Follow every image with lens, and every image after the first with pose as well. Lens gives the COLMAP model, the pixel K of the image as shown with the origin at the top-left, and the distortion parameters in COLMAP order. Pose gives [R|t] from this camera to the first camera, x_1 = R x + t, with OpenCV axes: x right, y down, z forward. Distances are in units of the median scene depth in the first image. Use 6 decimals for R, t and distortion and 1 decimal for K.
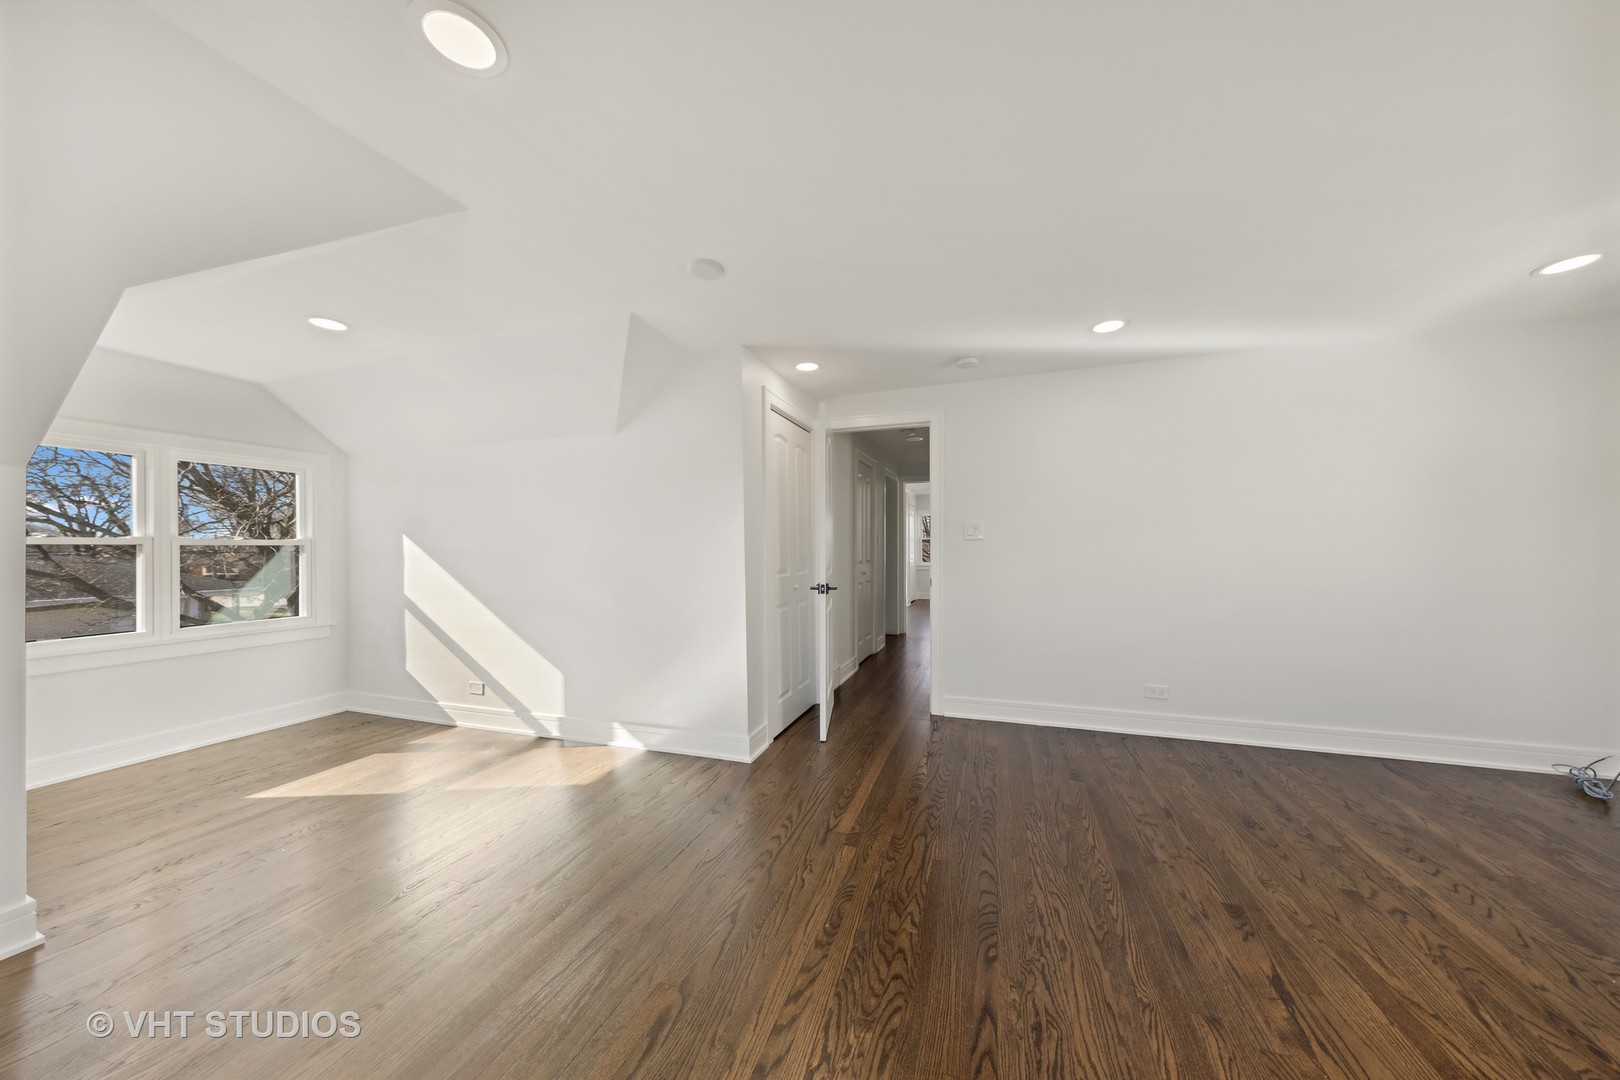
lens RADIAL K [[521.0, 0, 813.7], [0, 521.0, 541.0], [0, 0, 1]] dist [0.013201, -0.002578]
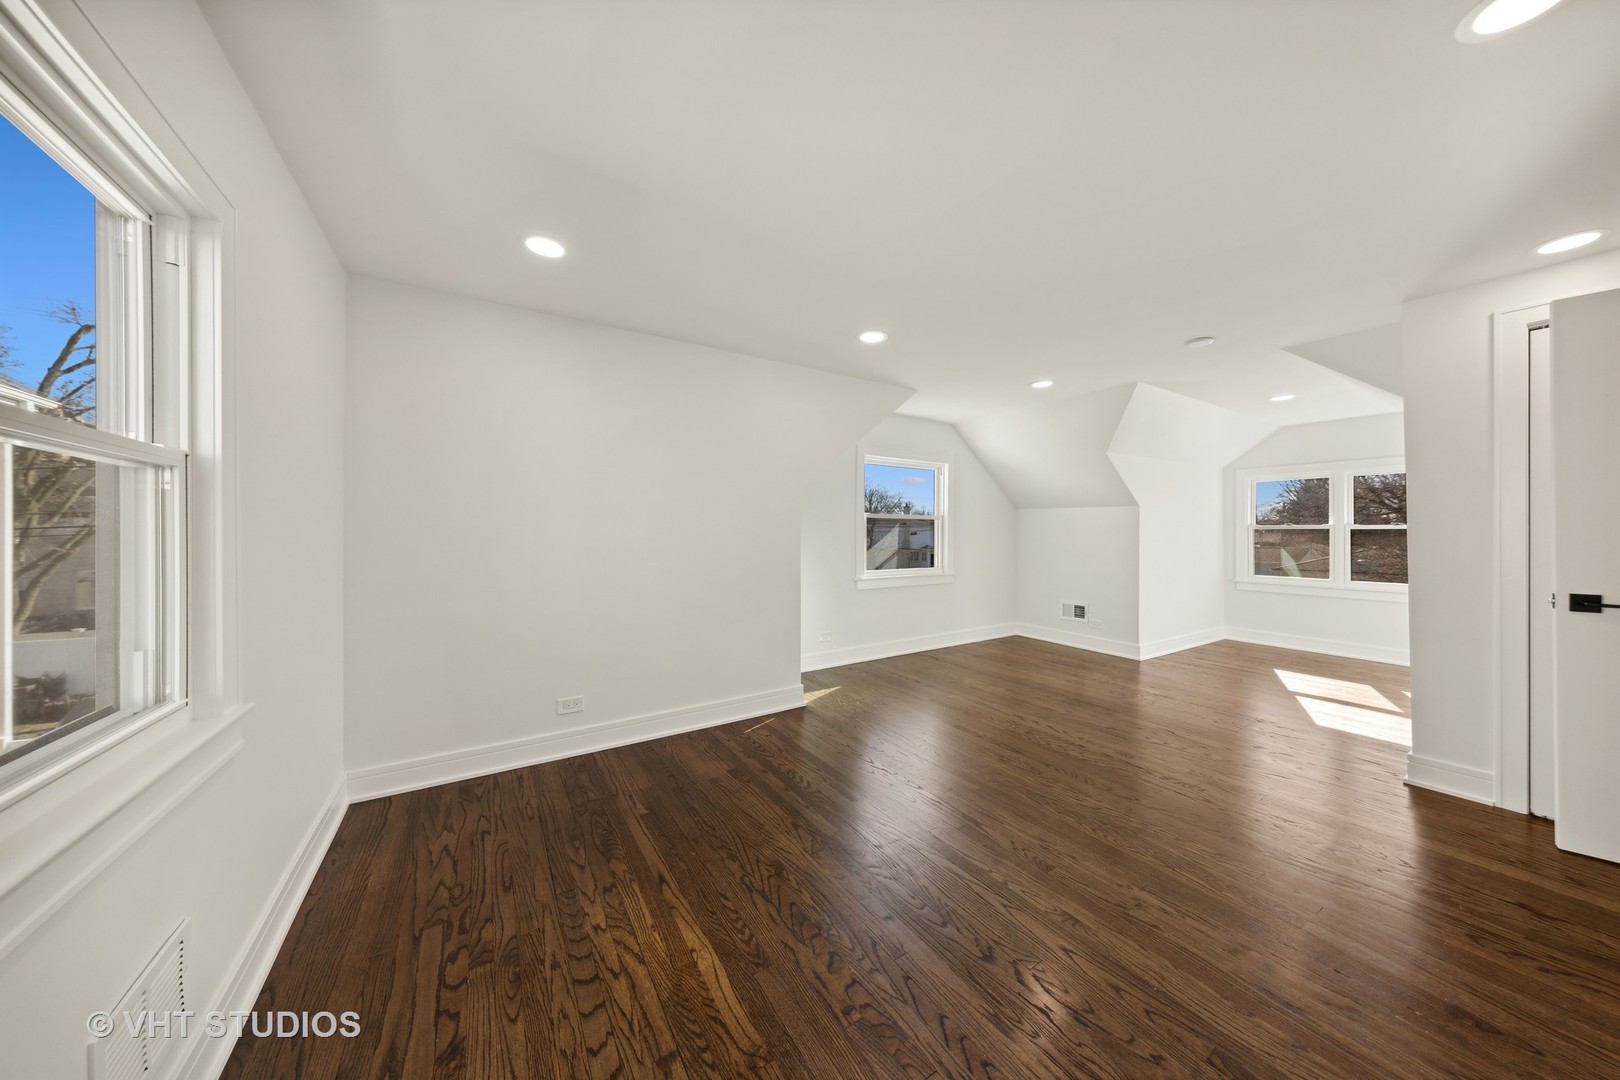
lens RADIAL K [[521.0, 0, 813.7], [0, 521.0, 541.0], [0, 0, 1]] dist [0.013201, -0.002578]
pose [[-0.620345, 0.014875, -0.784188, 1.116138], [0.009961, 0.999889, 0.011086, 0.009834], [0.784266, -0.000934, -0.620424, 0.751867]]
